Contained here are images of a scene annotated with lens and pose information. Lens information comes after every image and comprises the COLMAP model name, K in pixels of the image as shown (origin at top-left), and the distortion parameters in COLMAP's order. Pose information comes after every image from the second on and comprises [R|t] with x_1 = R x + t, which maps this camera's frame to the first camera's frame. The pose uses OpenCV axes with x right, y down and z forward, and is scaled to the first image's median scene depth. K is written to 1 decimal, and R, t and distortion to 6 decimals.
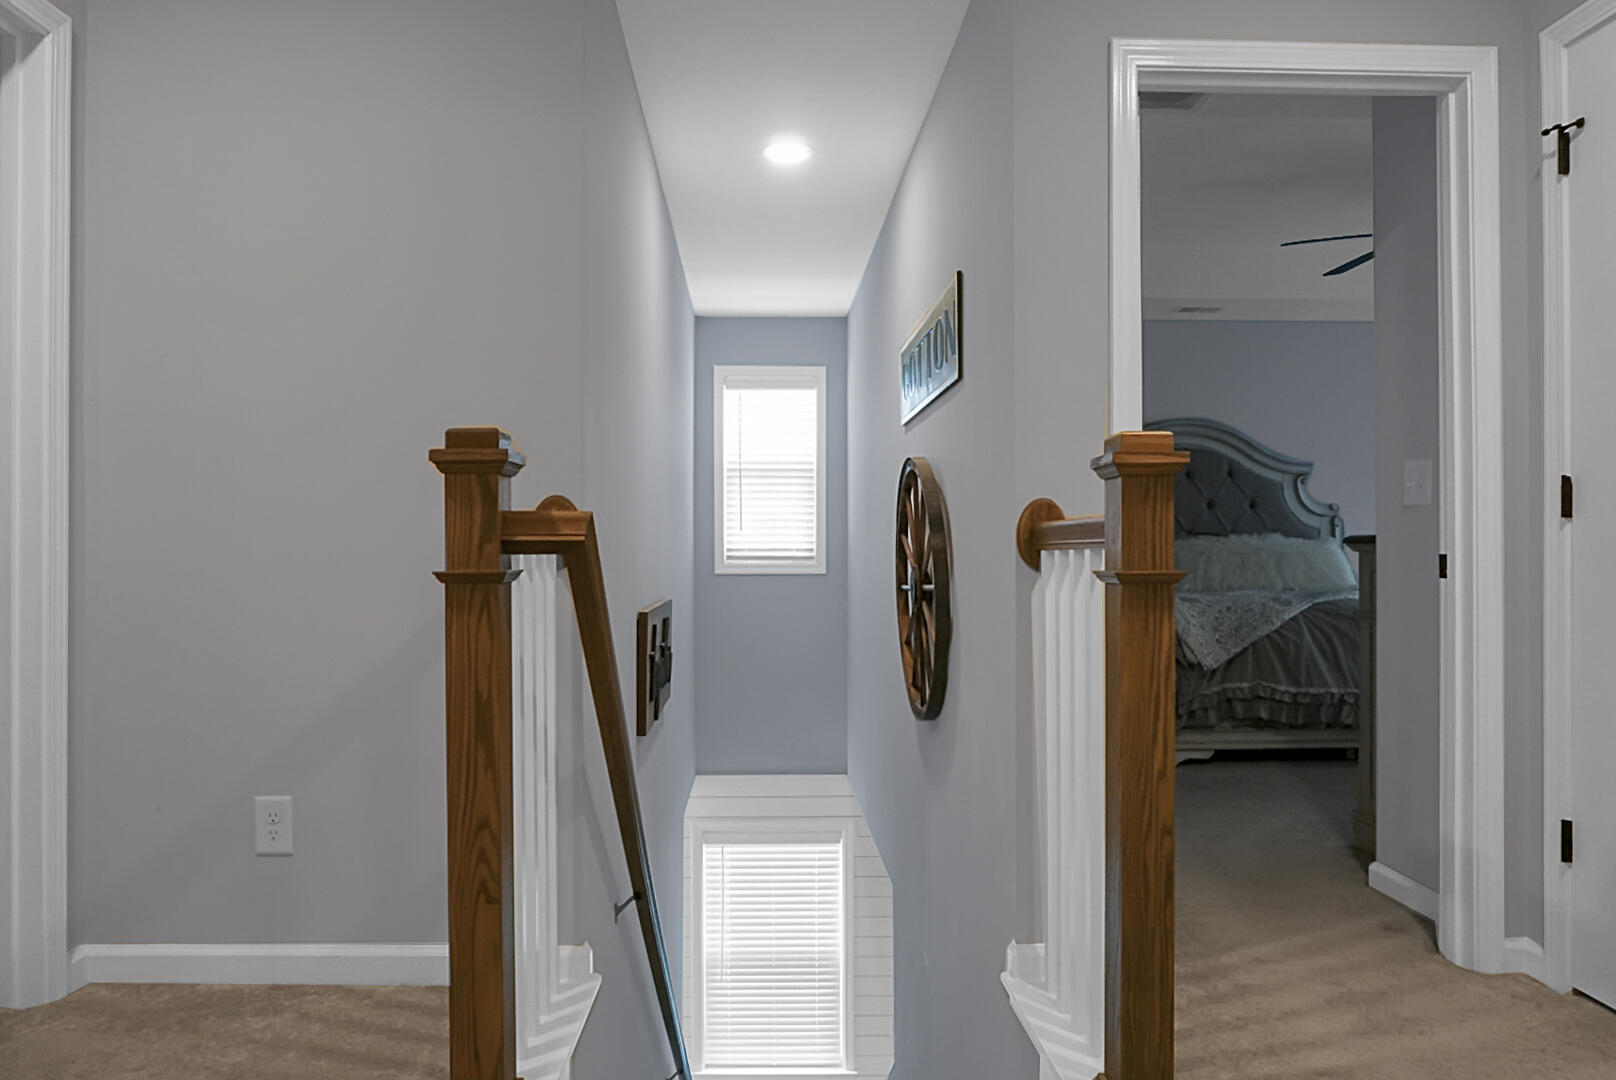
lens RADIAL K [[1104.1, 0, 806.8], [0, 1104.1, 551.0], [0, 0, 1]] dist [-0.012034, -0.002114]
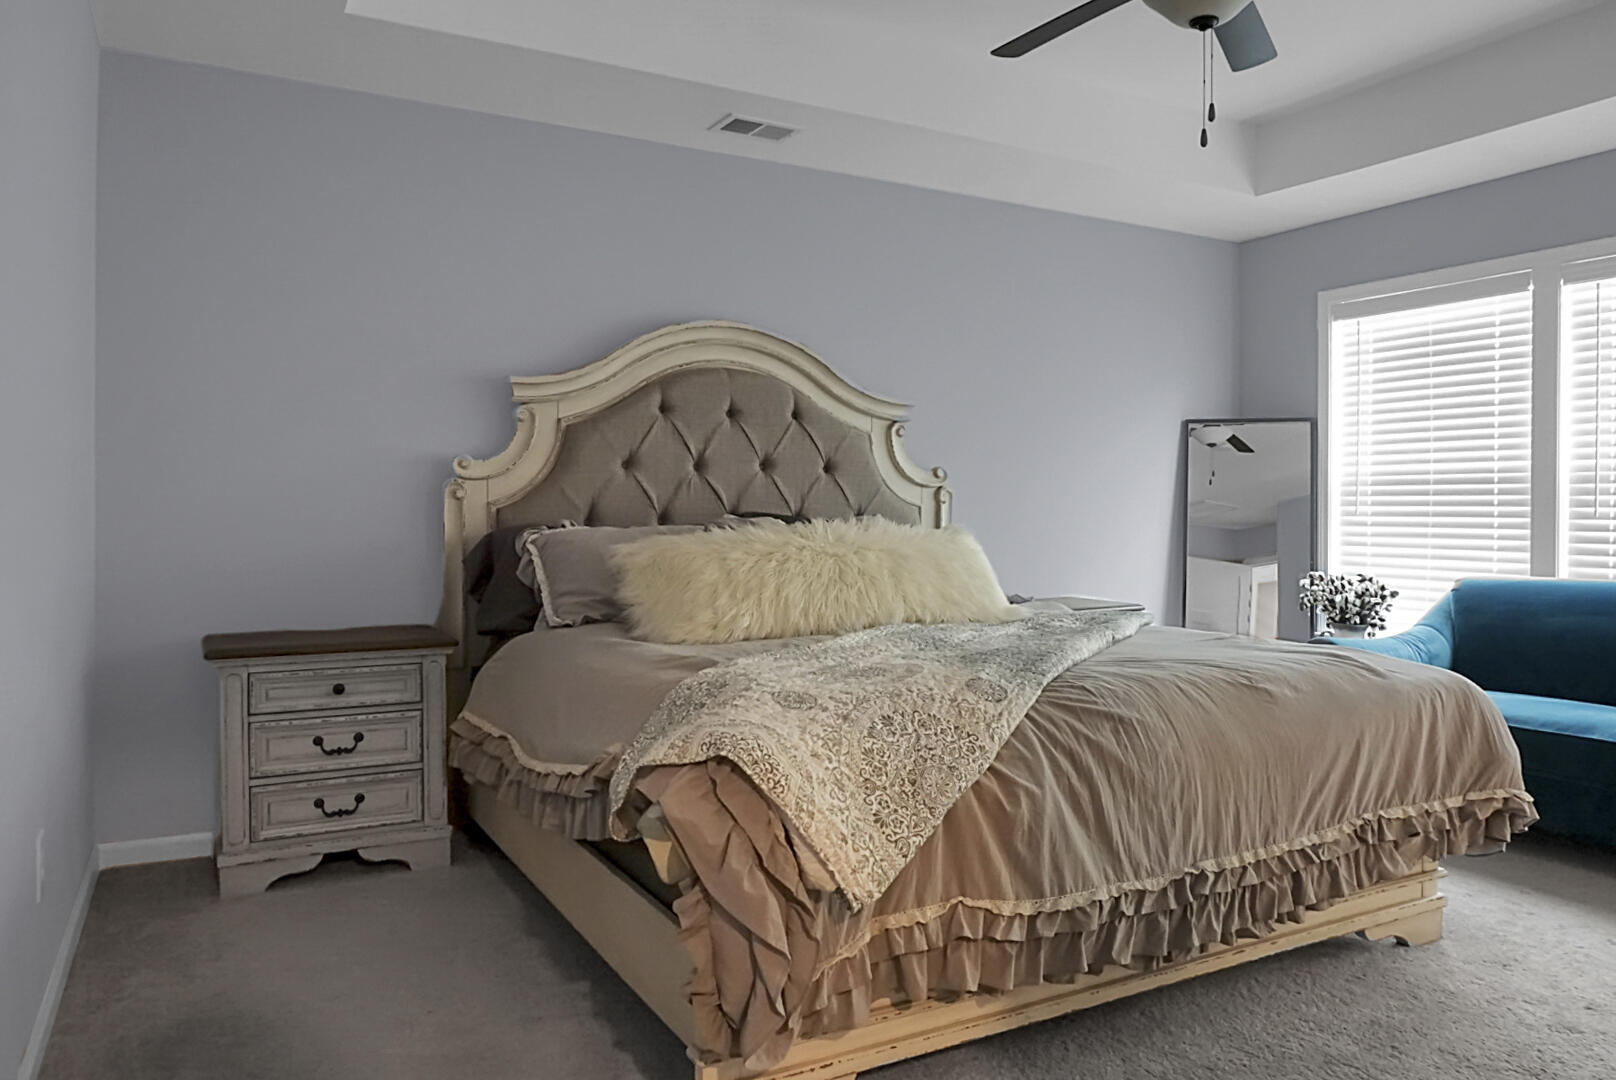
lens RADIAL K [[1104.1, 0, 806.8], [0, 1104.1, 551.0], [0, 0, 1]] dist [-0.012034, -0.002114]
pose [[0.898307, -0.011084, 0.439229, 0.178058], [-0.006082, 0.999272, 0.037657, -0.026325], [-0.439326, -0.036499, 0.897586, 0.653665]]
